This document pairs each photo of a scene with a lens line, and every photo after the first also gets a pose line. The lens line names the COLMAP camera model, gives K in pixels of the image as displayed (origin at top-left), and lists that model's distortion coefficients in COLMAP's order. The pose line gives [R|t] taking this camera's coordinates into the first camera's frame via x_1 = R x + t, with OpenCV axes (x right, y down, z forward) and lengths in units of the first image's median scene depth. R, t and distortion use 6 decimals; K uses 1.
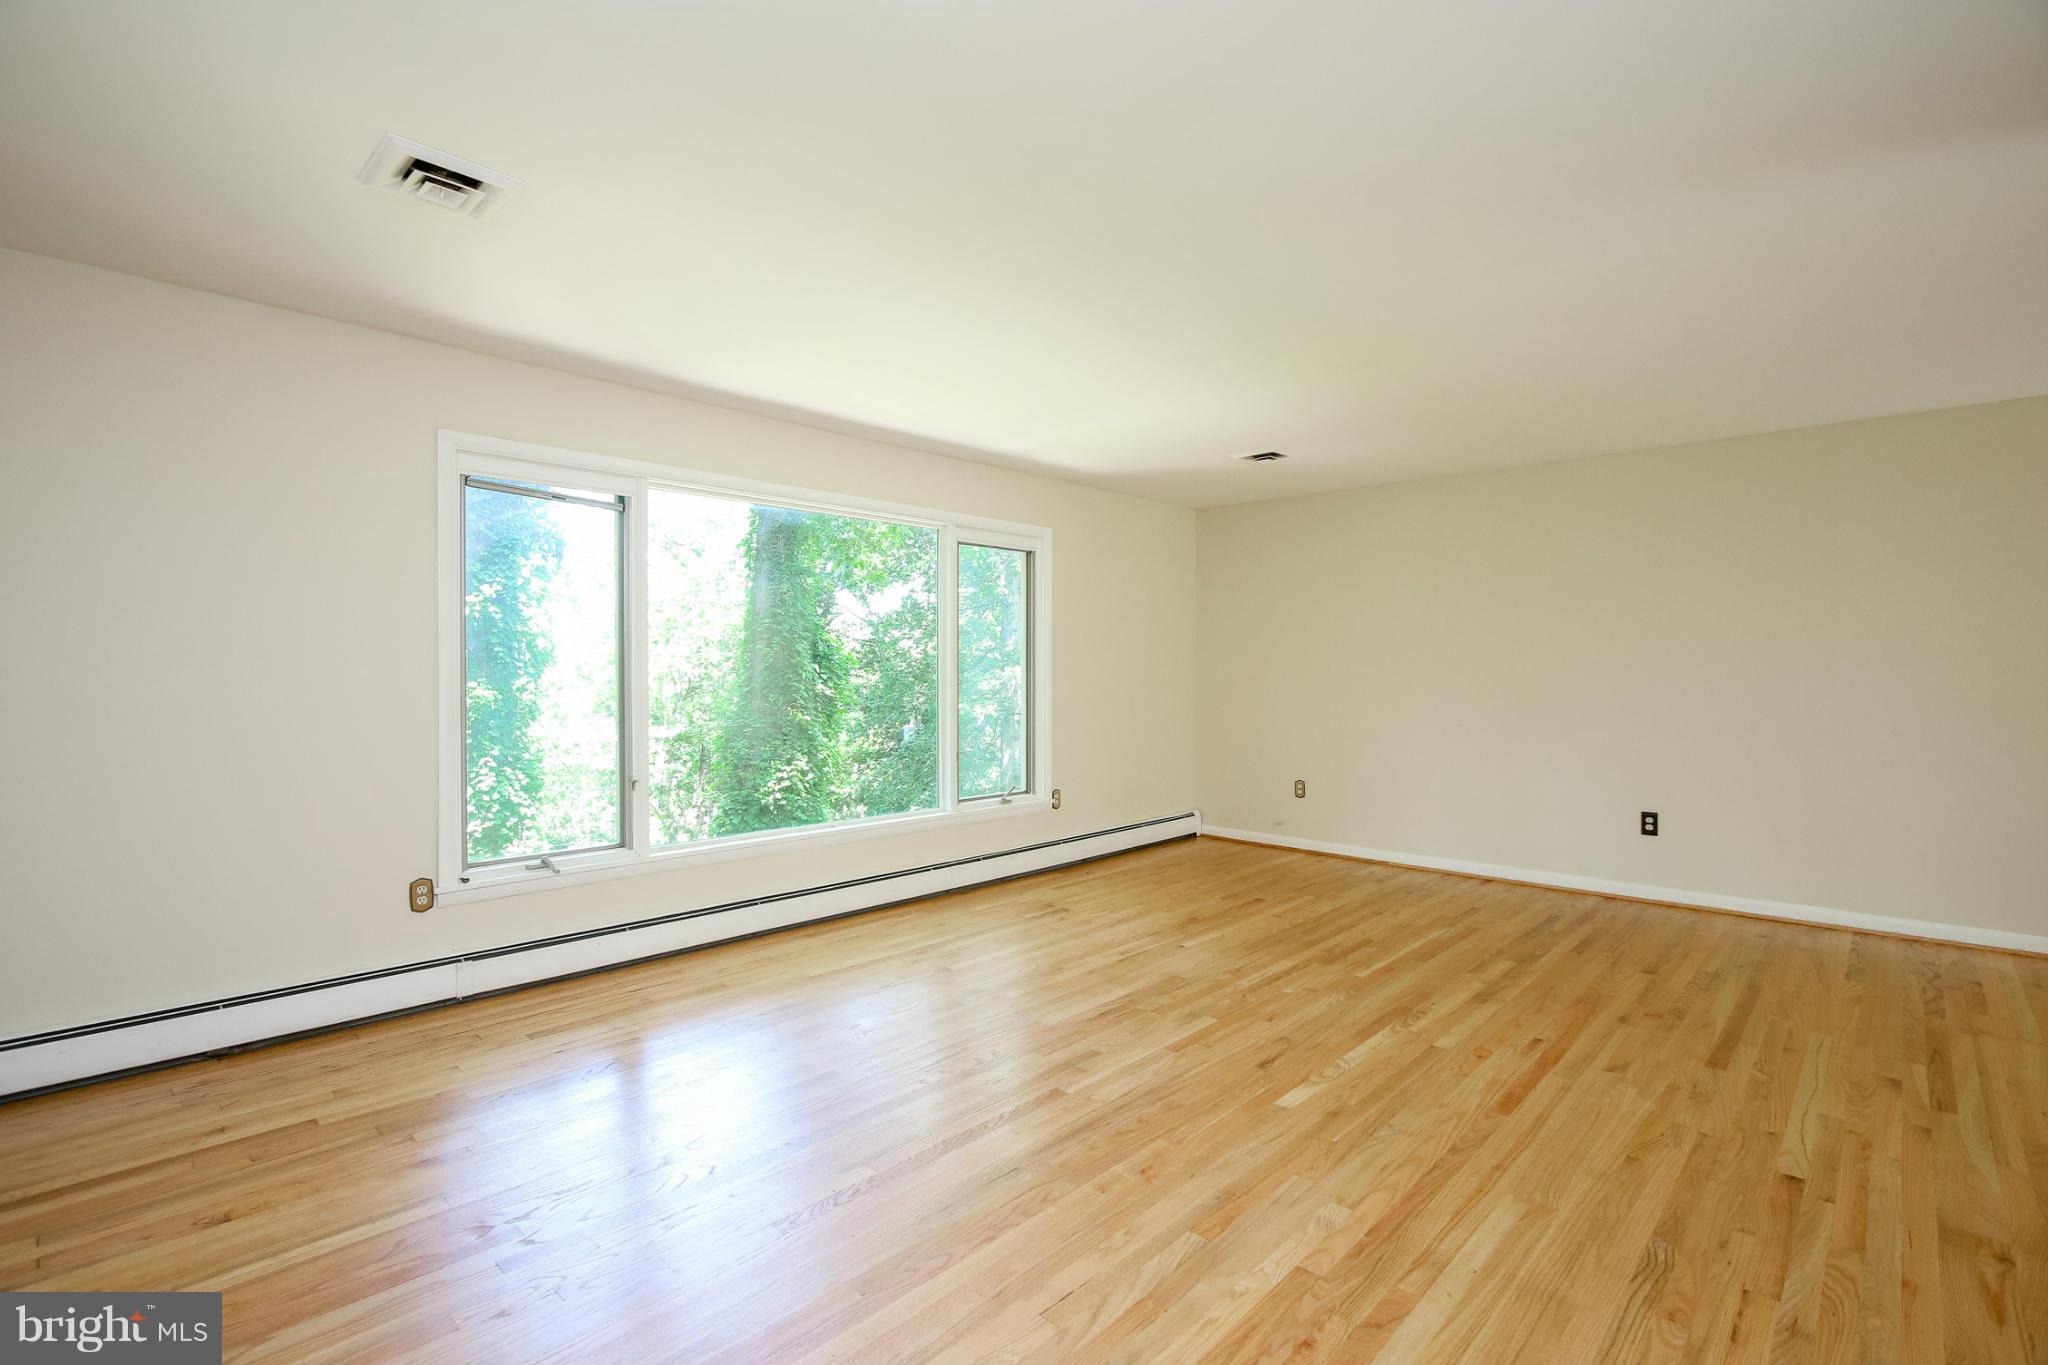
lens RADIAL K [[943.2, 0, 1024.0], [0, 943.2, 682.5], [0, 0, 1]] dist [-0.003869, -0.000276]
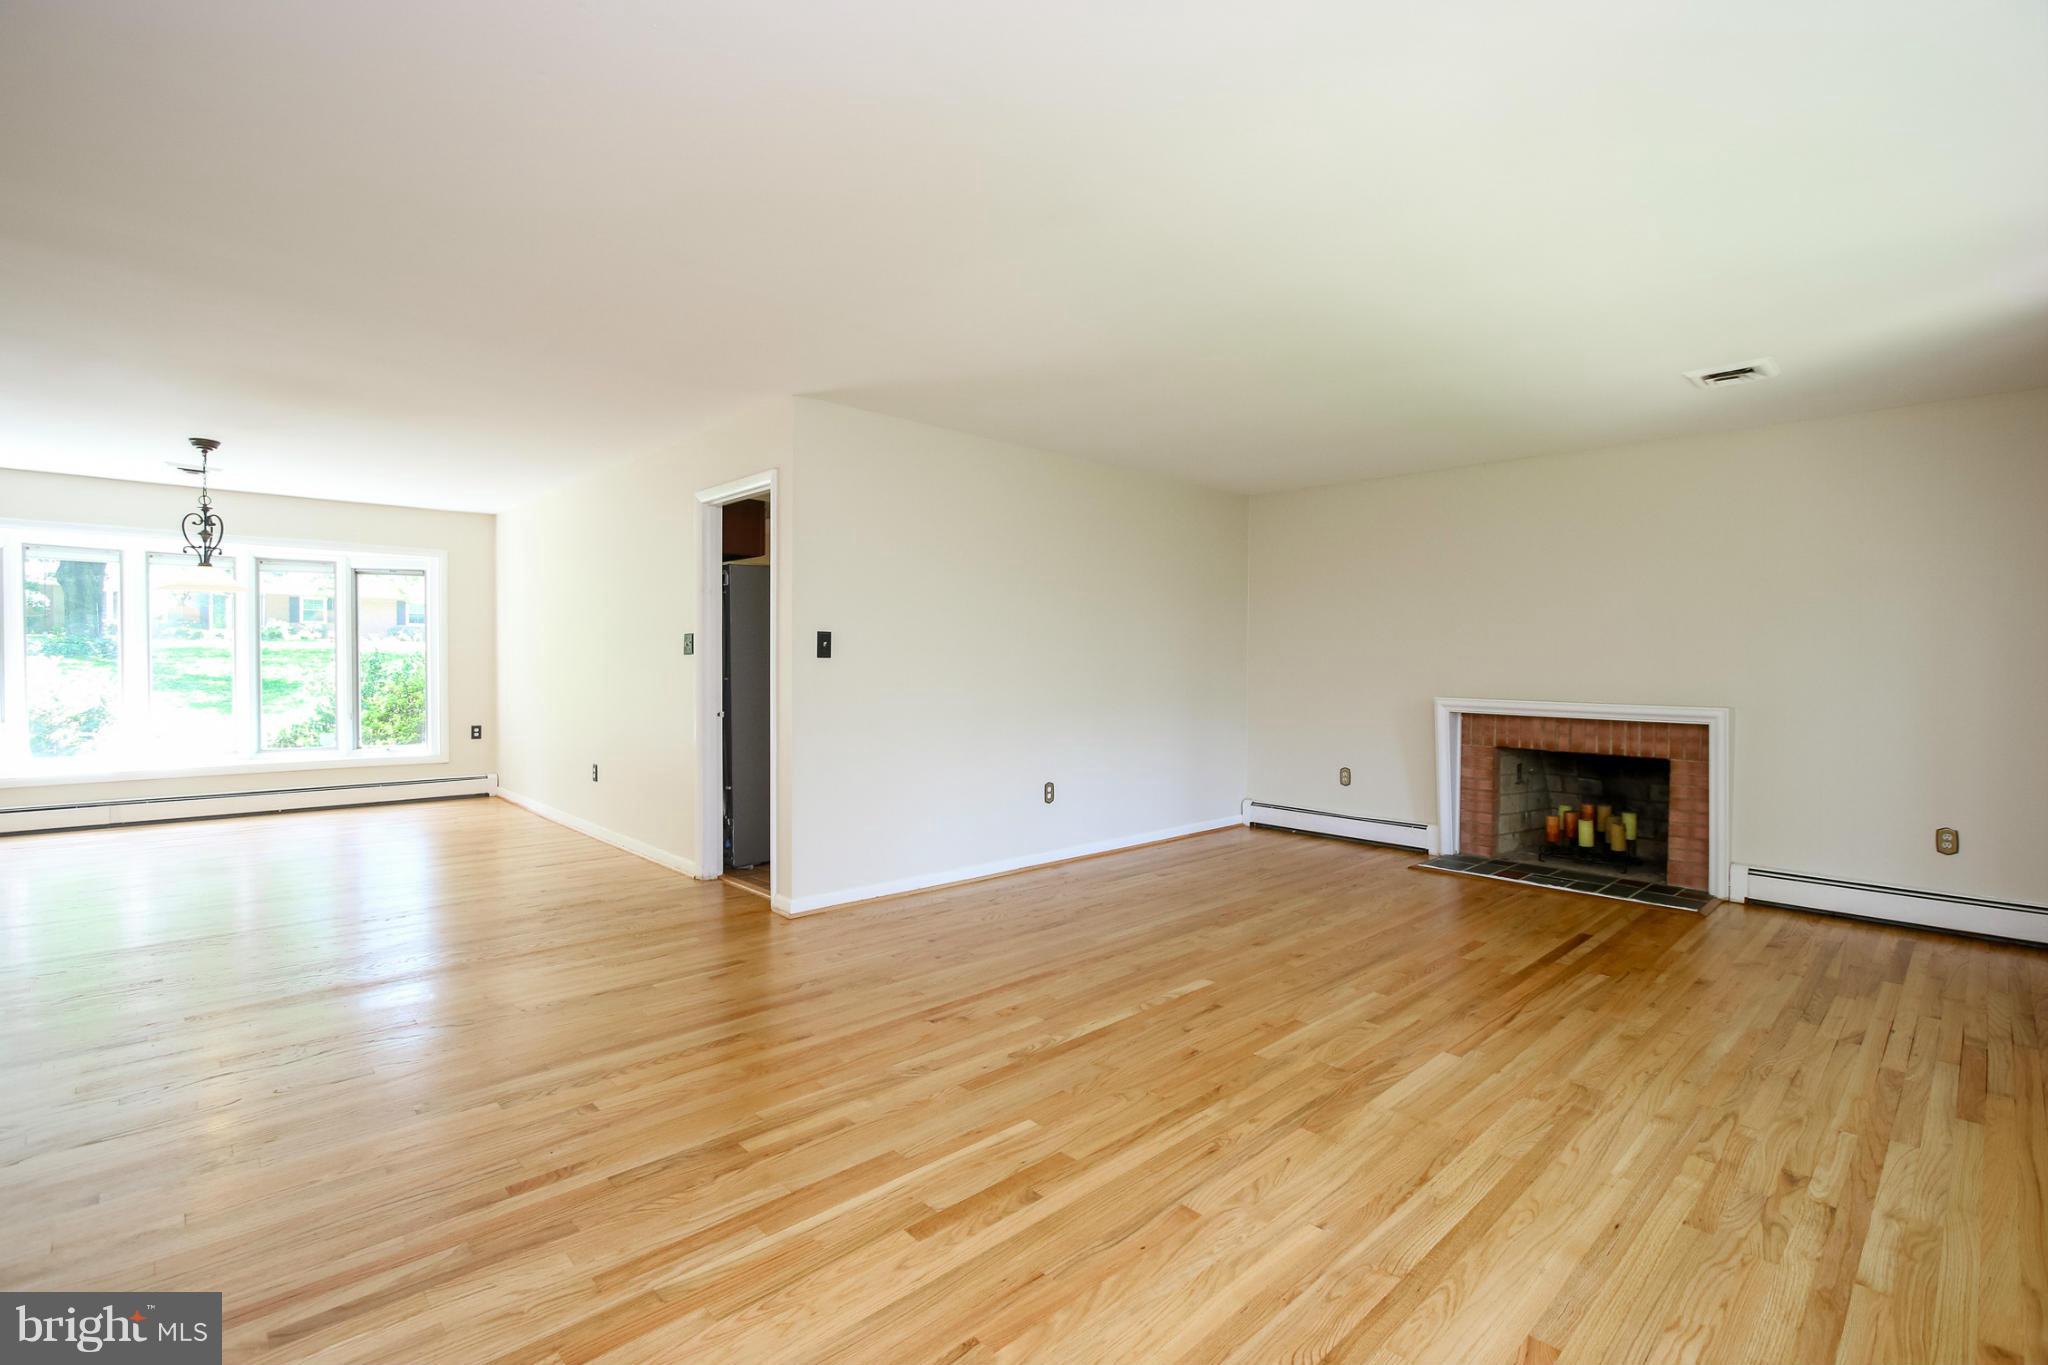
lens RADIAL K [[943.2, 0, 1024.0], [0, 943.2, 682.5], [0, 0, 1]] dist [-0.003869, -0.000276]
pose [[-0.998257, -0.015092, 0.057055, 0.301636], [-0.012843, 0.999134, 0.039566, -0.016588], [-0.057603, 0.038765, -0.997587, 1.505682]]
